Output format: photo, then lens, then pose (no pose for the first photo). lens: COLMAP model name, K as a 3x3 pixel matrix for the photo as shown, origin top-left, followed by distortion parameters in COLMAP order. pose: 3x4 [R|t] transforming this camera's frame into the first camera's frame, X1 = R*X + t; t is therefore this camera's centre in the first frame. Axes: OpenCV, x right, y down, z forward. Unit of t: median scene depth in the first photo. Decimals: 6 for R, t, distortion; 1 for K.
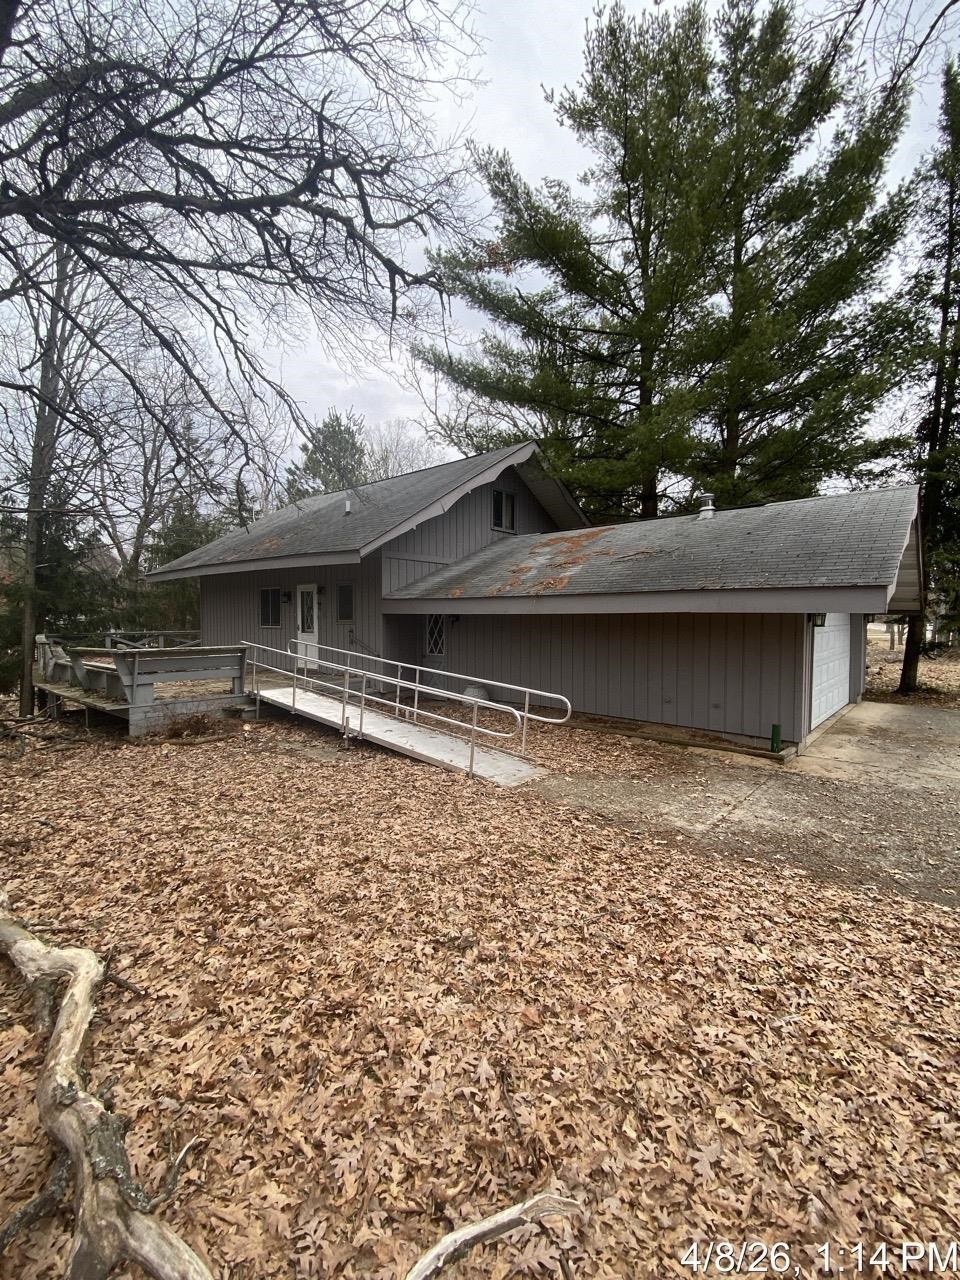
lens RADIAL K [[489.9, 0, 480.0], [0, 489.9, 640.0], [0, 0, 1]] dist [-0.000035, -0.000007]
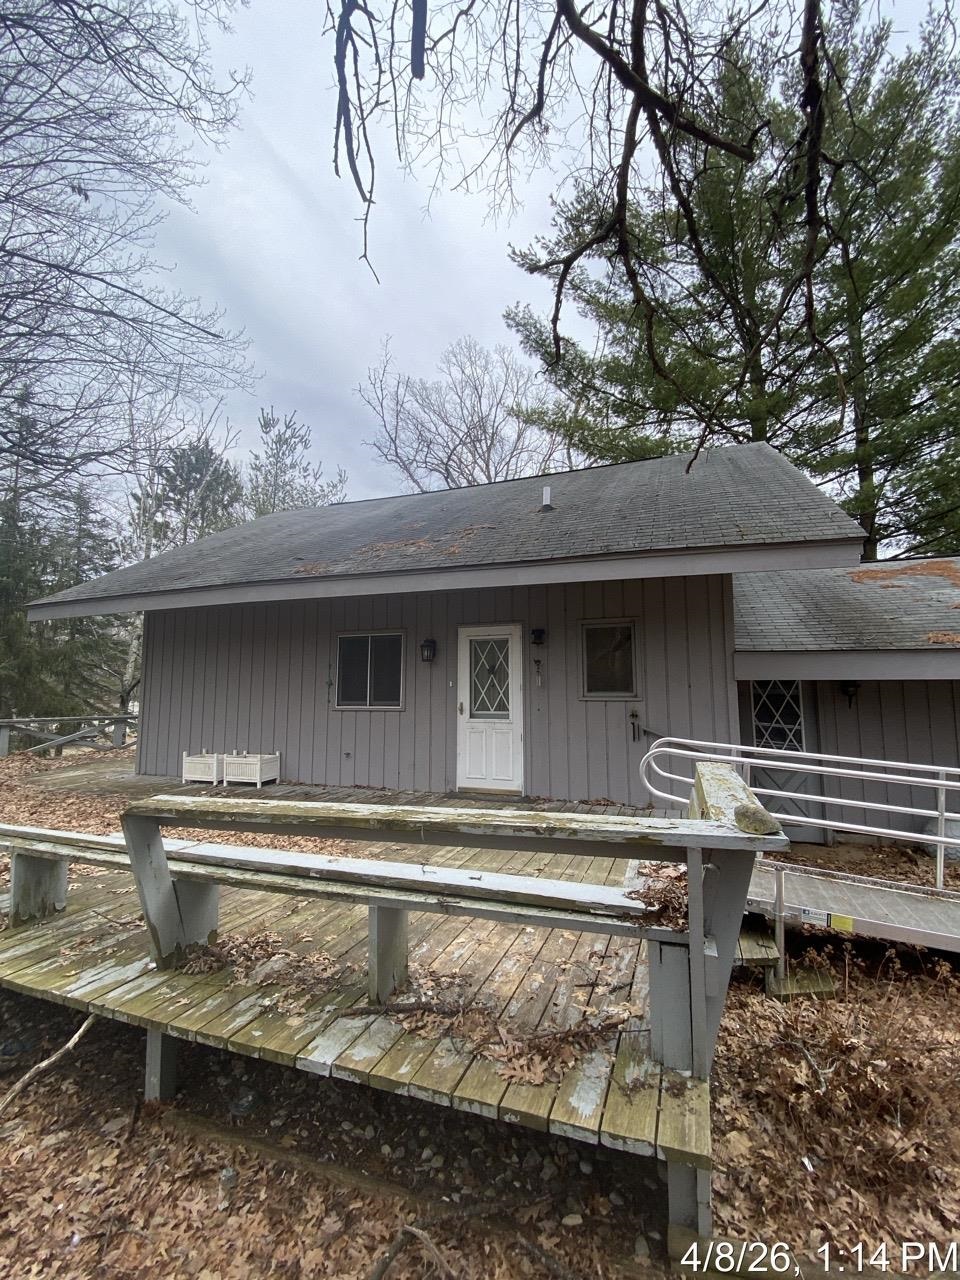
lens RADIAL K [[489.9, 0, 480.0], [0, 489.9, 640.0], [0, 0, 1]] dist [-0.000035, -0.000007]
pose [[0.949508, 0.013995, 0.313431, -0.537277], [0.022789, 0.993289, -0.113390, -0.036664], [-0.312915, 0.114807, 0.942817, 0.495205]]
